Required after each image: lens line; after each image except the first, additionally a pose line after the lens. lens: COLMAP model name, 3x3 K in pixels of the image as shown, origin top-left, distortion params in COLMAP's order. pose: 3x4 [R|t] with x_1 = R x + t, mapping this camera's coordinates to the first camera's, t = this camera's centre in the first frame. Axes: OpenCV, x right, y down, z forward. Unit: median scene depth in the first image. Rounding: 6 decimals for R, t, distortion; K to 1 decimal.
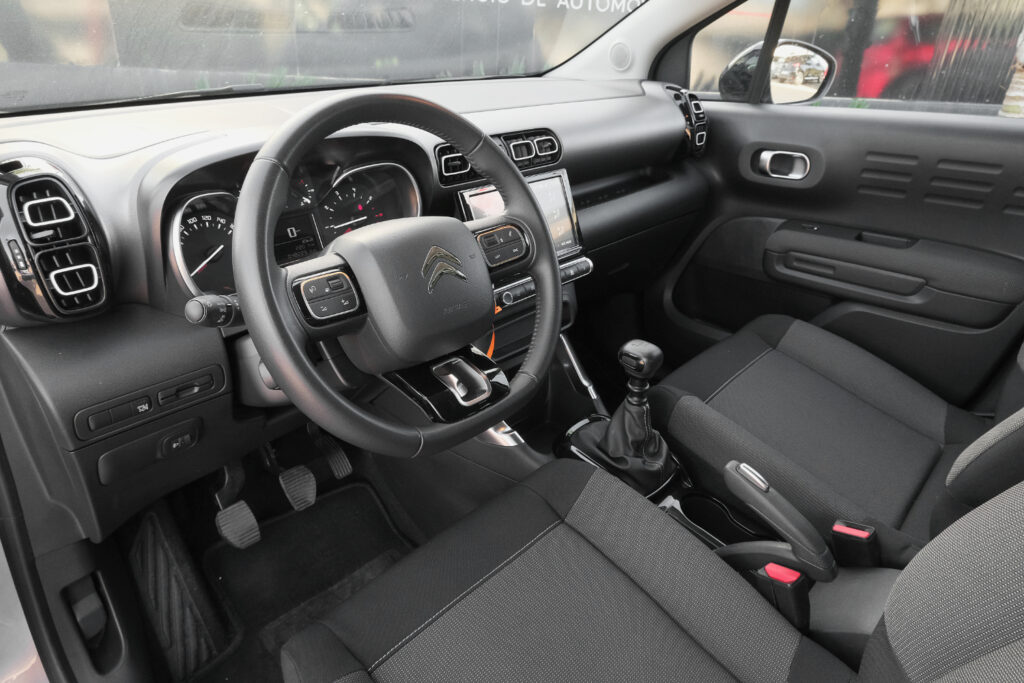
lens RADIAL K [[655.3, 0, 515.1], [0, 655.3, 335.3], [0, 0, 1]] dist [0.000949, 0.004309]
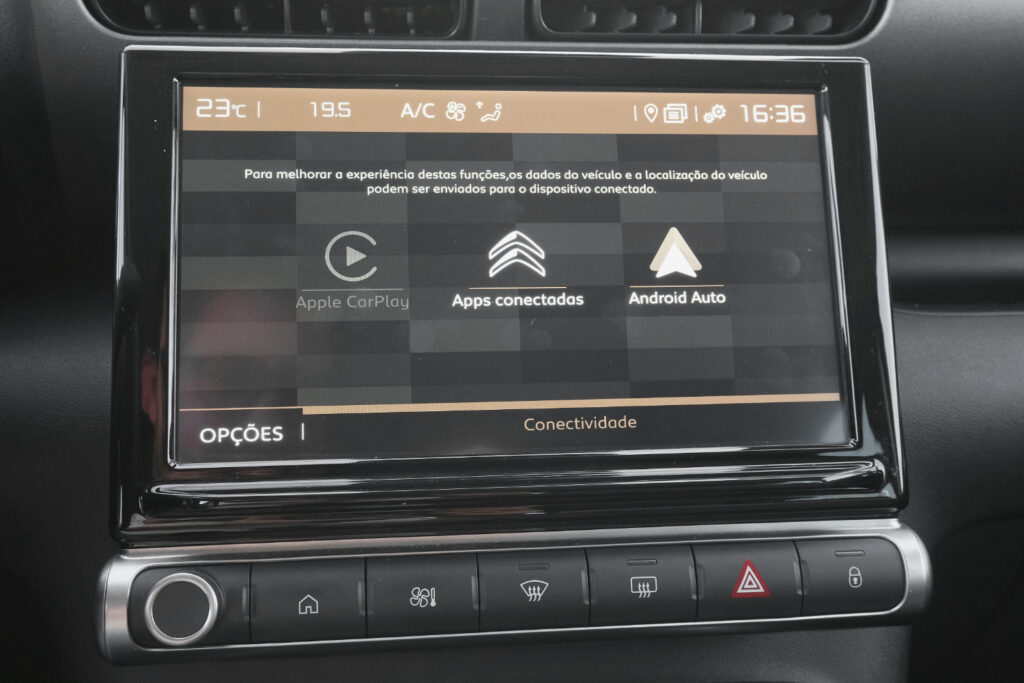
lens RADIAL K [[1118.6, 0, 502.1], [0, 1118.6, 332.8], [0, 0, 1]] dist [0.056894, 0.000000]
pose [[0.784240, 0.142913, -0.603774, 0.204191], [-0.276708, 0.951539, -0.134186, -0.096305], [0.555338, 0.272303, 0.785780, 0.678871]]
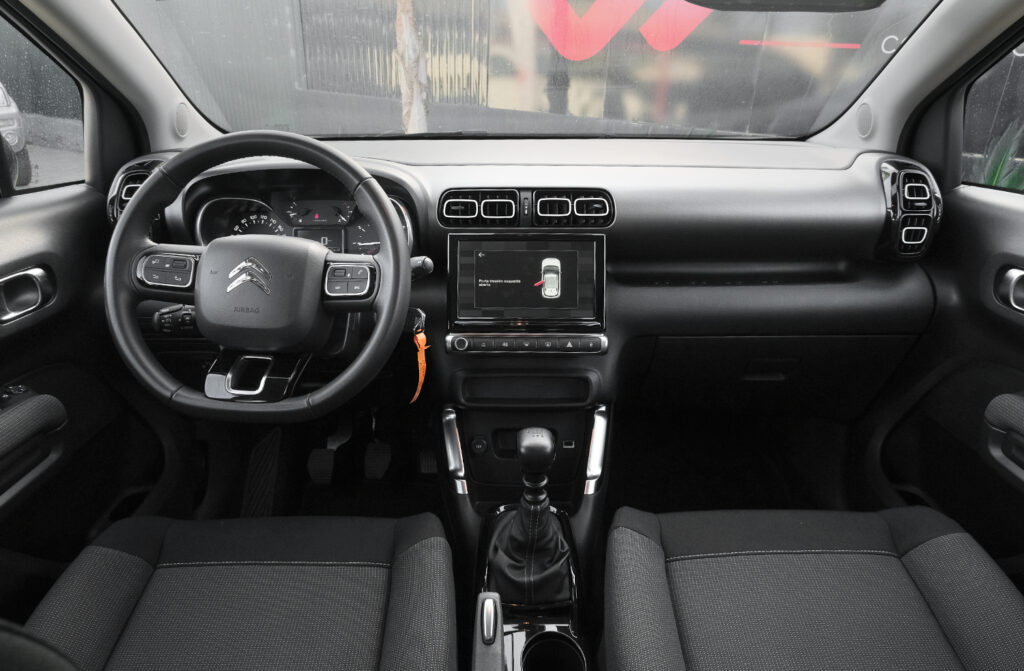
lens RADIAL K [[653.5, 0, 503.8], [0, 653.5, 343.1], [0, 0, 1]] dist [0.000779, 0.002239]
pose [[0.694016, 0.267536, -0.668406, 0.612837], [-0.309569, 0.949079, 0.058449, -0.117806], [0.650007, 0.166353, 0.741497, 0.256162]]
